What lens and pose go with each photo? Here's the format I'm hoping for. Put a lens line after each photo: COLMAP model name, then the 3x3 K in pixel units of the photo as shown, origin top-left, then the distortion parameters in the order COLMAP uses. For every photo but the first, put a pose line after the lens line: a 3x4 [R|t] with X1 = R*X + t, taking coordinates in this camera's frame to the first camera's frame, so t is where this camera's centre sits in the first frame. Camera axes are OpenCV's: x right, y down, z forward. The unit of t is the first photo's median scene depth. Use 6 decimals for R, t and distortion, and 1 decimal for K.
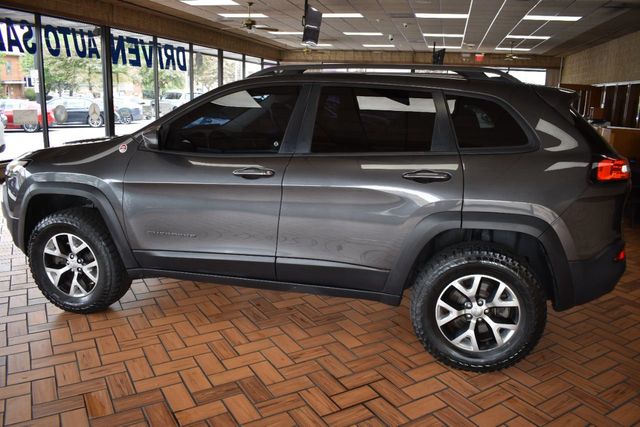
lens RADIAL K [[496.6, 0, 319.7], [0, 496.6, 213.8], [0, 0, 1]] dist [-0.092583, 0.012120]
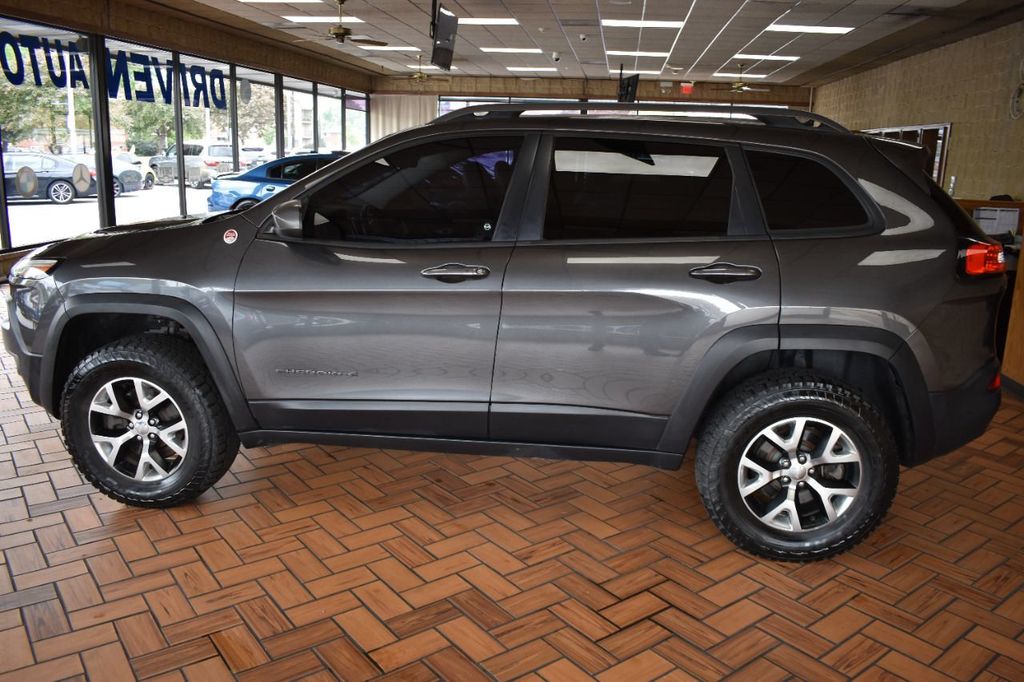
lens RADIAL K [[794.6, 0, 511.5], [0, 794.6, 341.5], [0, 0, 1]] dist [-0.092583, 0.012120]
pose [[0.993626, -0.027343, 0.109363, -0.167814], [0.026748, 0.999618, 0.006899, 0.001353], [-0.109510, -0.003930, 0.993978, -0.024943]]
